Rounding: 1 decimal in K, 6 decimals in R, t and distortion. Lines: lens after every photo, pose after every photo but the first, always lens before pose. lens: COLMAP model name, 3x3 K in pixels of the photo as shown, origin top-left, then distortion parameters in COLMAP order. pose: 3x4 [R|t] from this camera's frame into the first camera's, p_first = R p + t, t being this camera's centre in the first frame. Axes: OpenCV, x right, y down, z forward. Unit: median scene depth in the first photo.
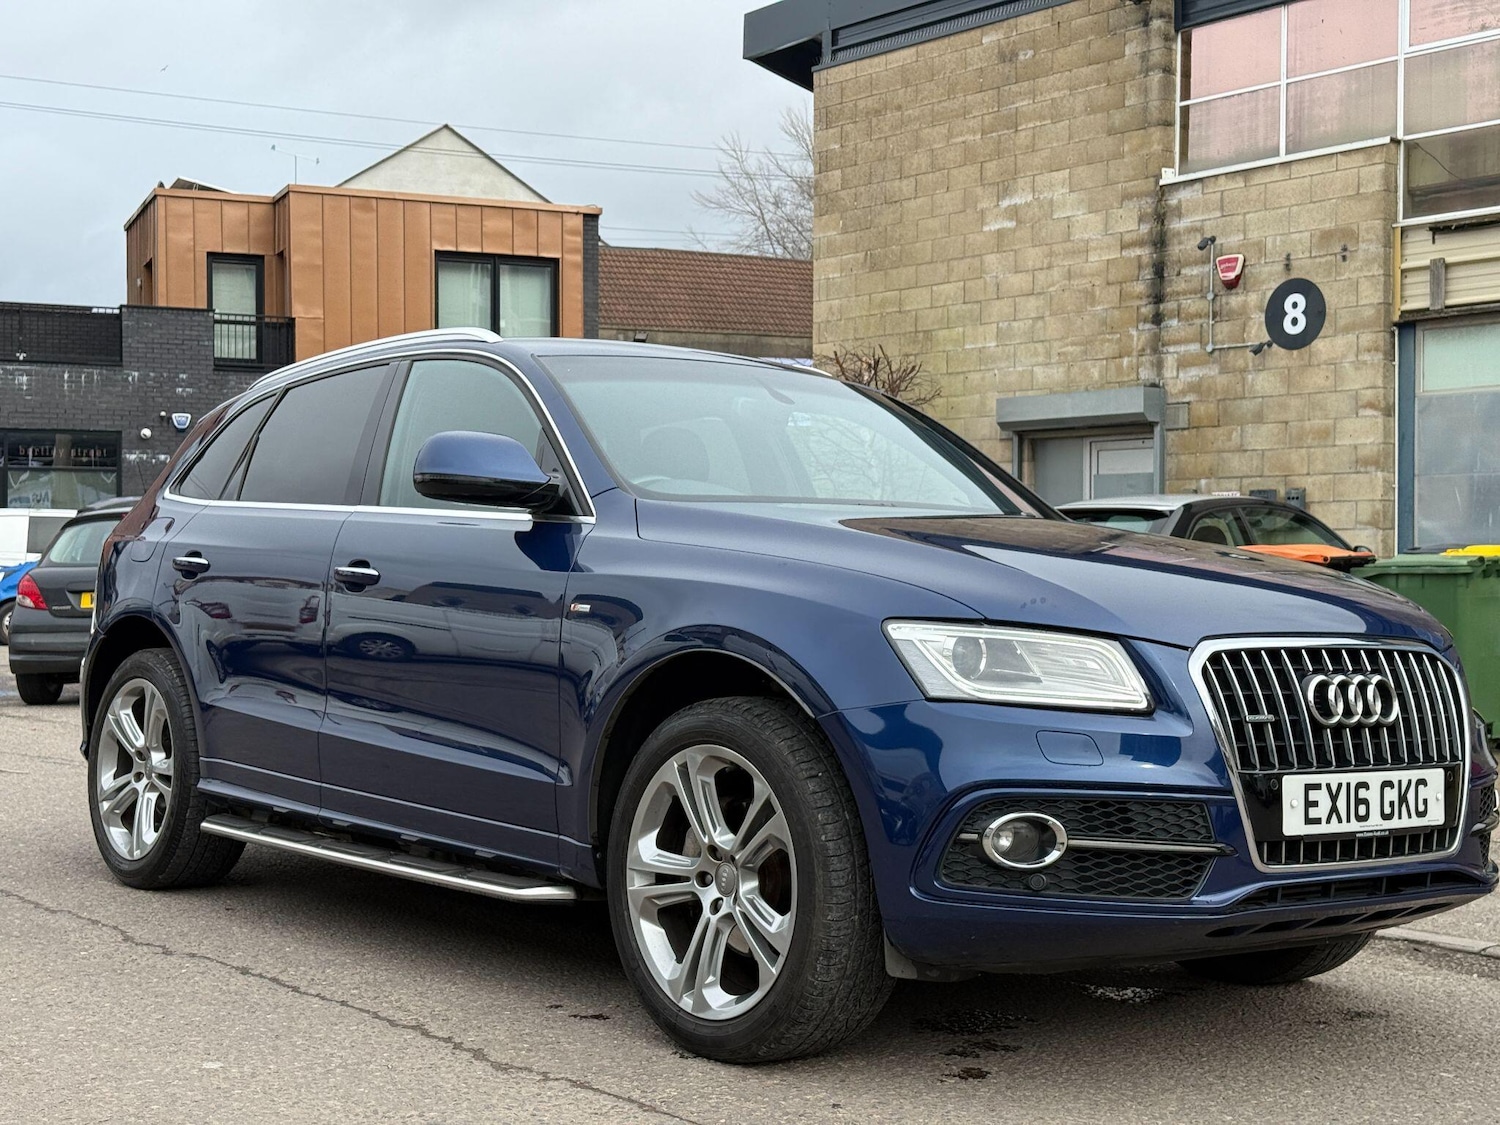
lens RADIAL K [[2057.9, 0, 707.2], [0, 2057.9, 569.7], [0, 0, 1]] dist [0.227341, -0.520900]
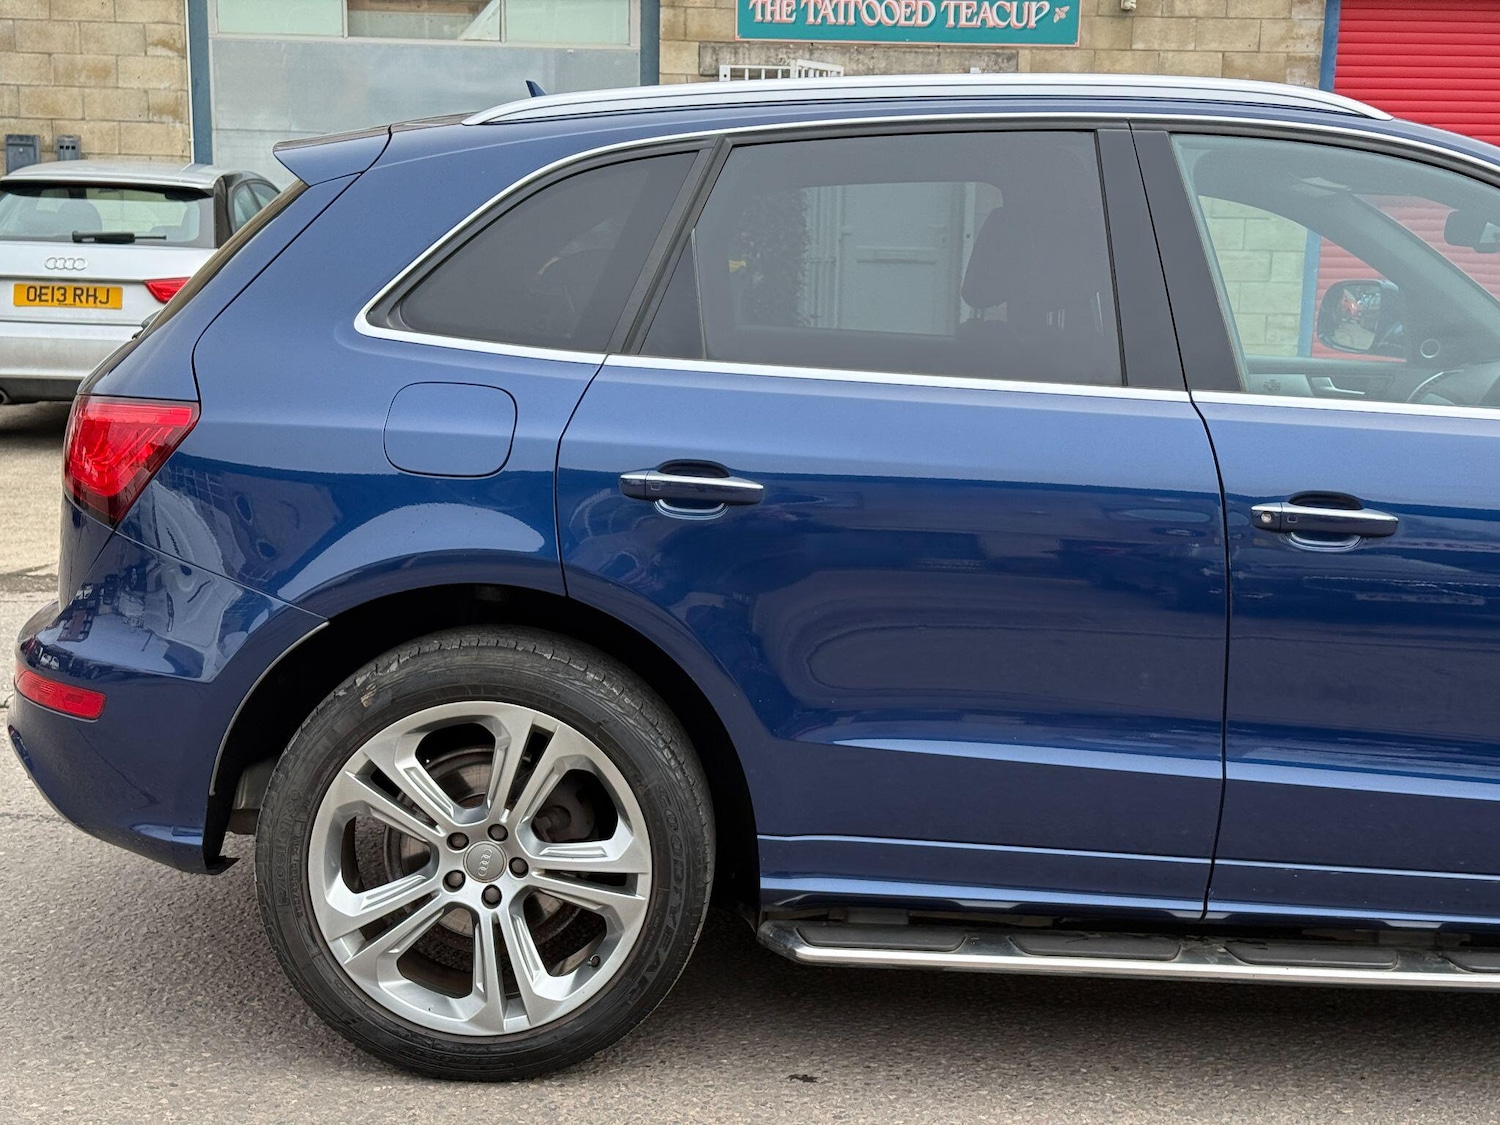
lens RADIAL K [[2079.8, 0, 763.1], [0, 2079.8, 583.5], [0, 0, 1]] dist [0.230265, -0.521317]
pose [[0.630577, -0.135502, 0.764206, -0.232111], [-0.016876, 0.982015, 0.188046, -0.028736], [-0.775943, -0.131475, 0.616950, 0.234207]]
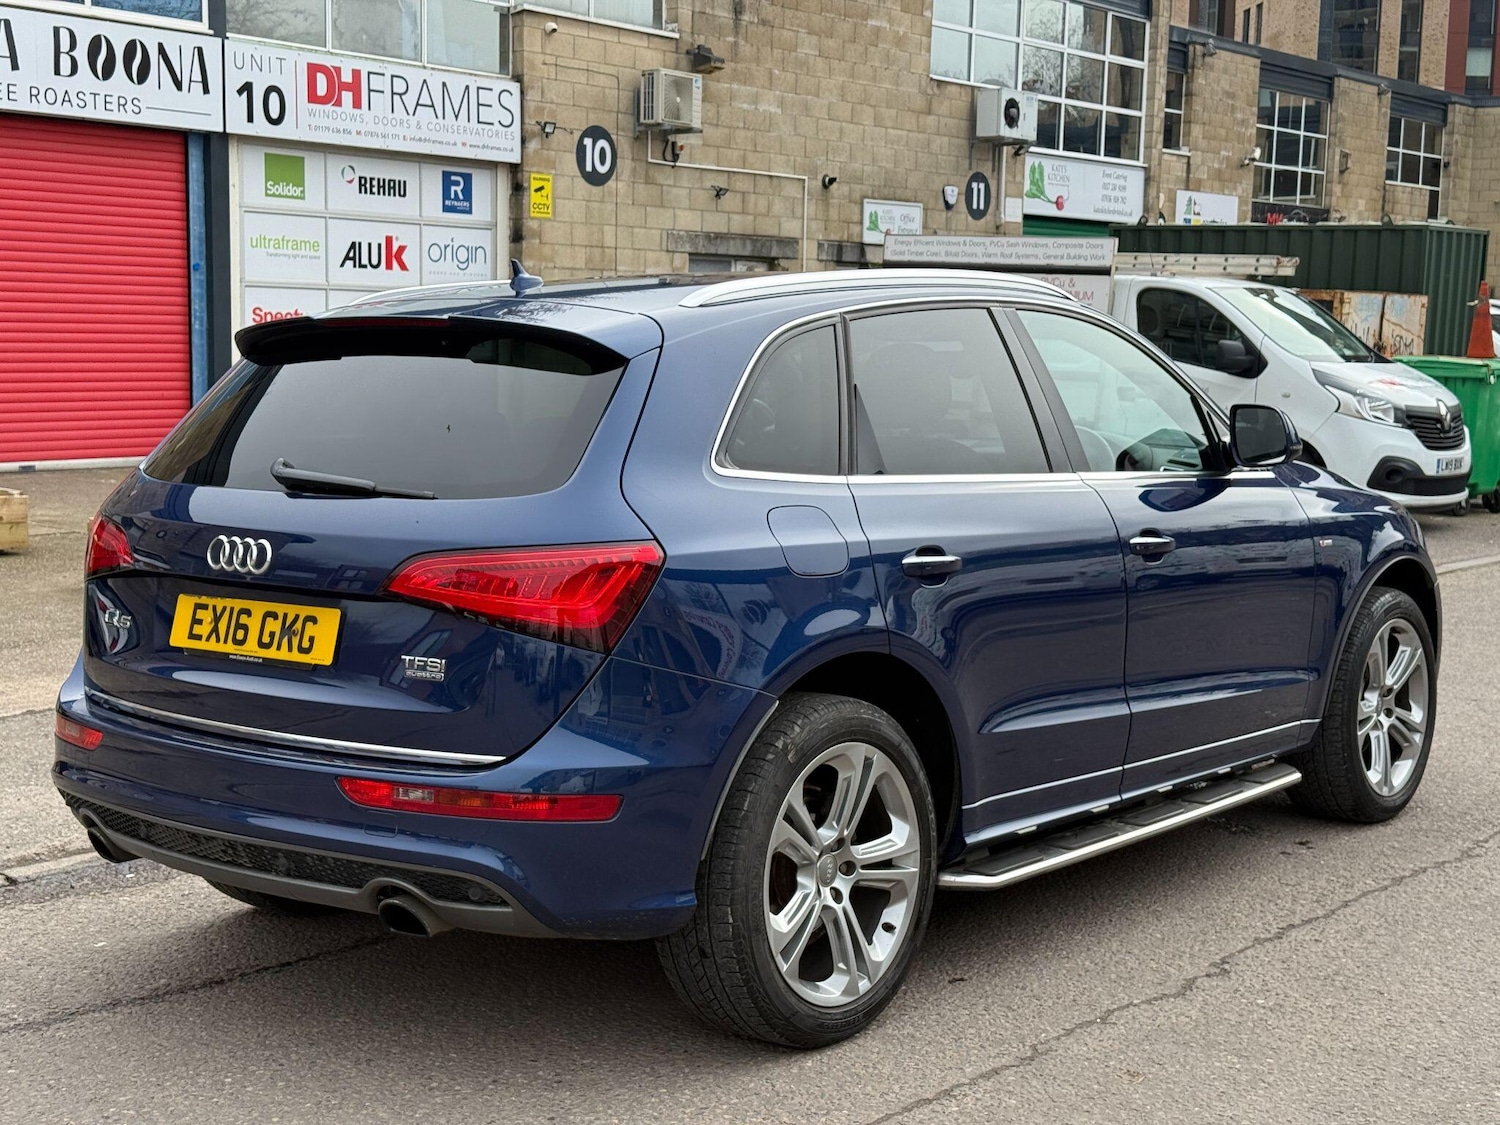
lens RADIAL K [[2086.2, 0, 731.6], [0, 2086.2, 579.3], [0, 0, 1]] dist [0.210123, -0.432289]
pose [[-0.197414, -0.131158, 0.971507, -0.344300], [-0.015205, 0.991300, 0.130740, -0.034160], [-0.980202, 0.011038, -0.197691, 0.436246]]
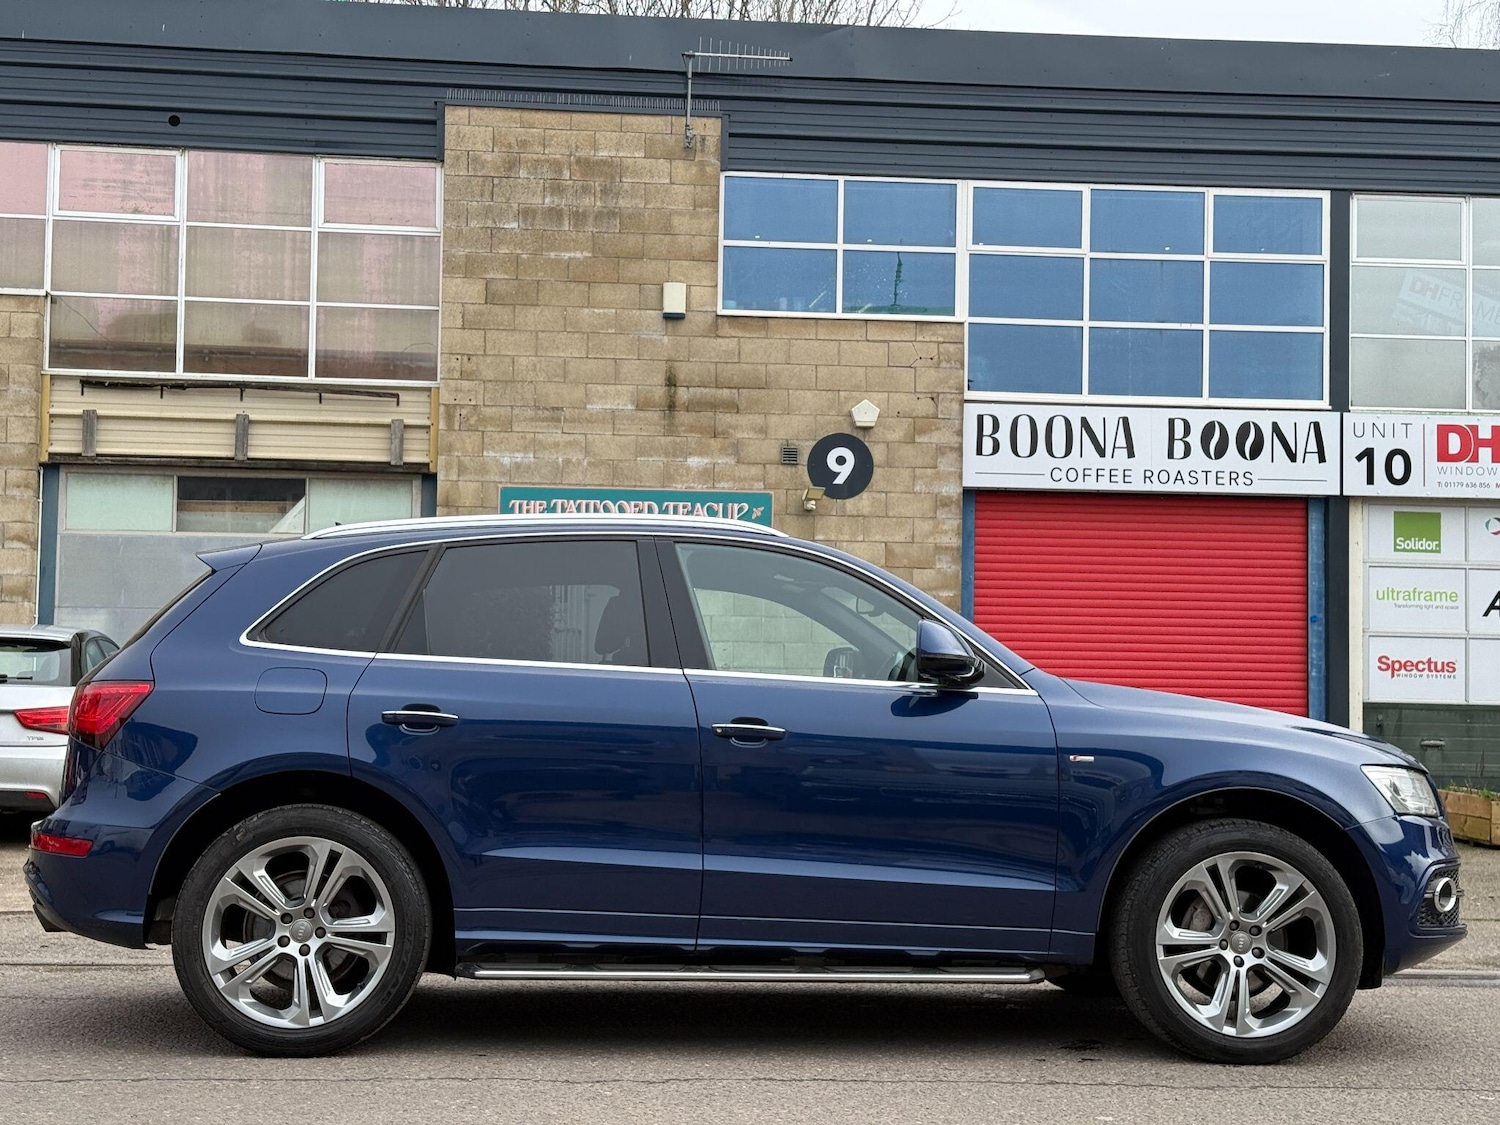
lens RADIAL K [[2081.9, 0, 722.7], [0, 2081.9, 574.6], [0, 0, 1]] dist [0.212817, -0.417875]
pose [[0.565447, 0.048775, 0.823341, -0.360099], [-0.009210, 0.998561, -0.052830, -0.007488], [-0.824733, 0.022290, 0.565083, 0.108739]]
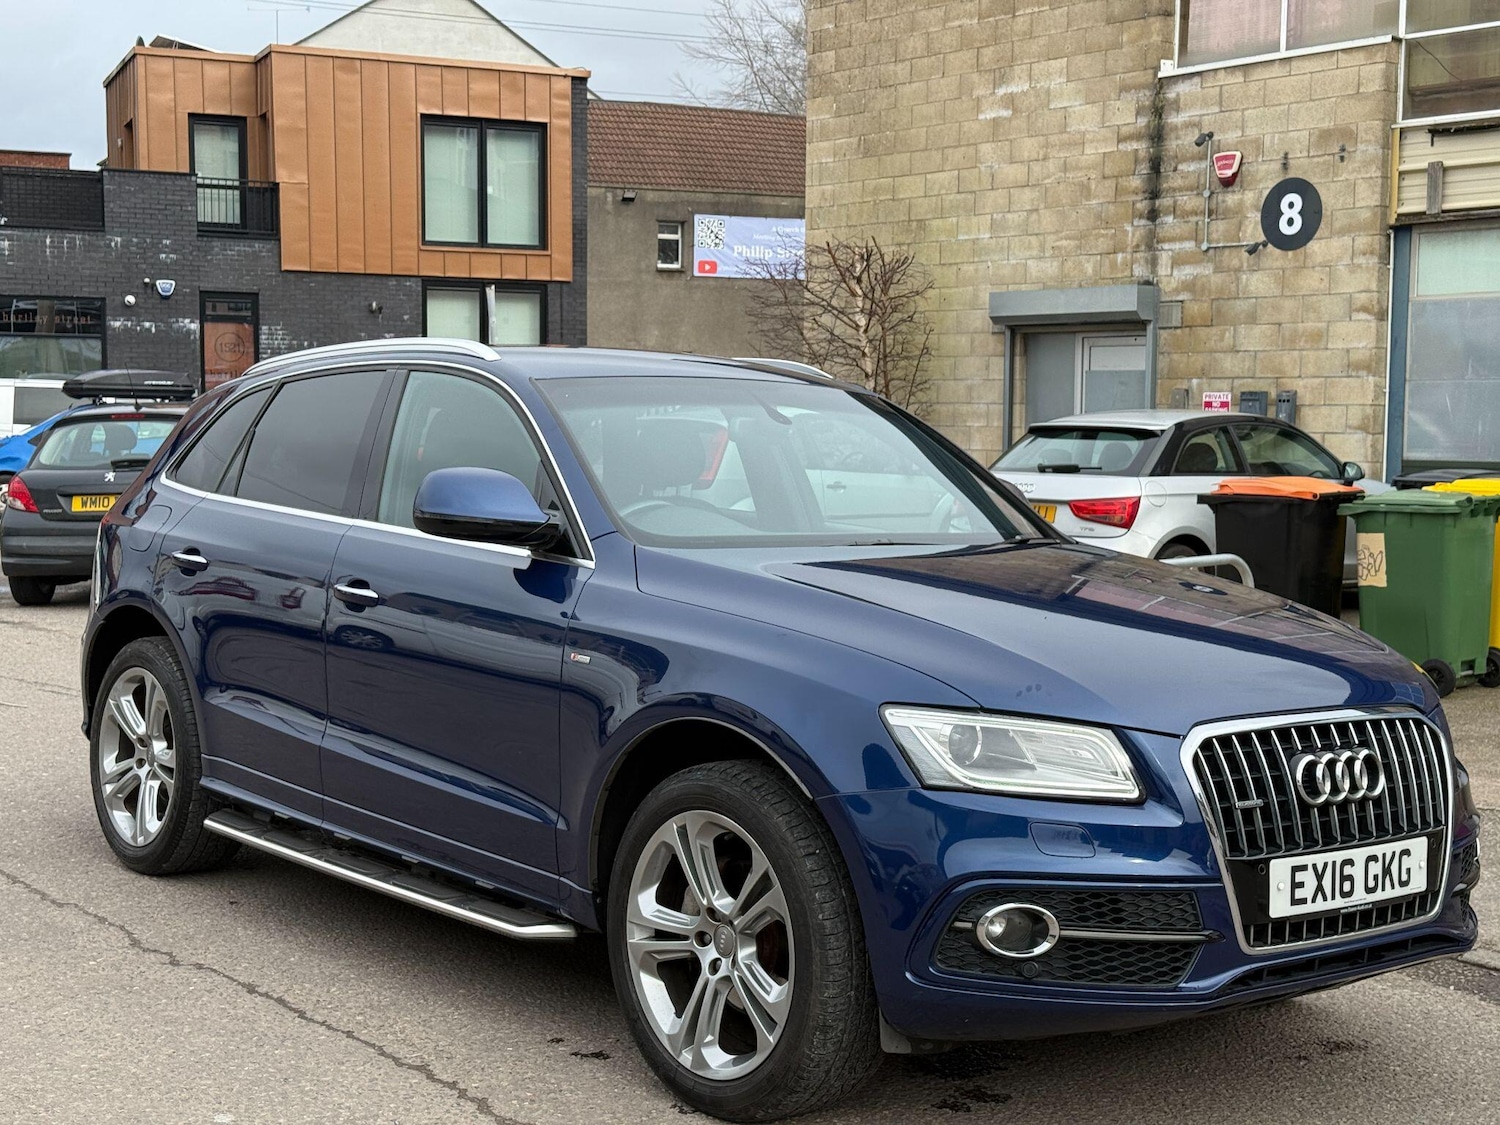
lens RADIAL K [[2057.9, 0, 707.2], [0, 2057.9, 569.7], [0, 0, 1]] dist [0.227341, -0.520900]
pose [[0.999976, 0.003455, 0.006075, -0.001536], [-0.003889, 0.997331, 0.072915, -0.026506], [-0.005807, -0.072937, 0.997320, -0.001926]]
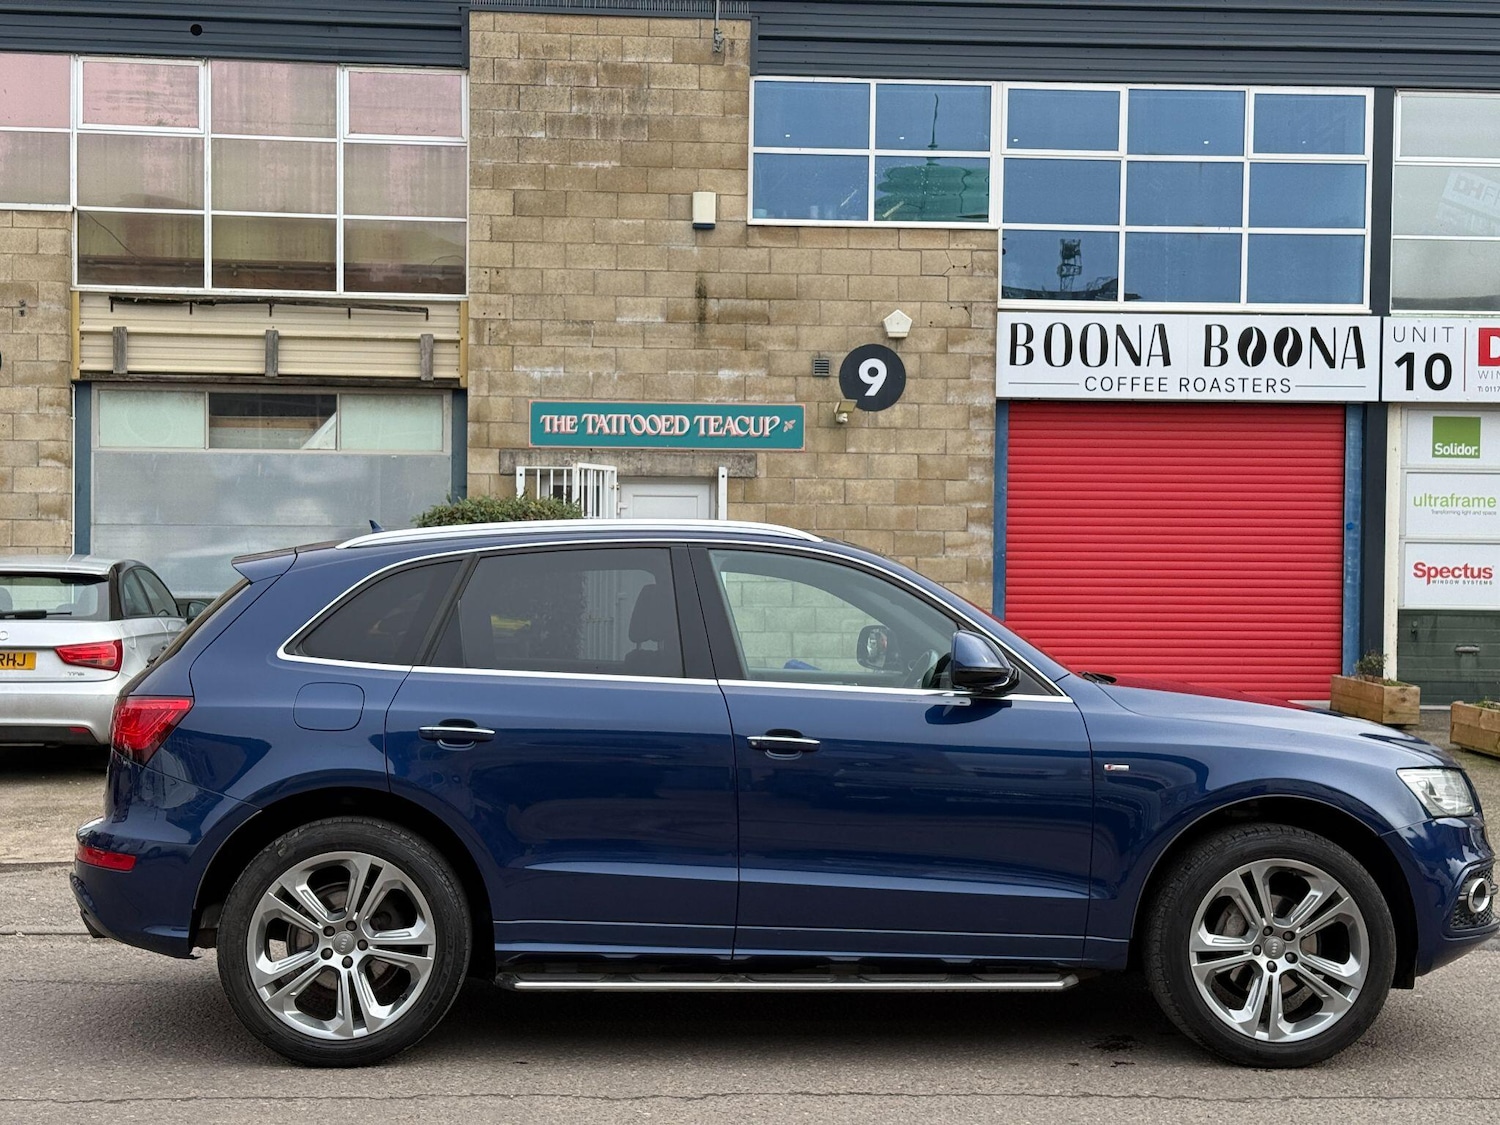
lens RADIAL K [[2081.9, 0, 722.7], [0, 2081.9, 574.6], [0, 0, 1]] dist [0.212817, -0.417875]
pose [[0.577812, -0.008520, 0.816126, -0.360799], [-0.003194, 0.999914, 0.012701, -0.033911], [-0.816164, -0.009945, 0.577735, 0.109050]]
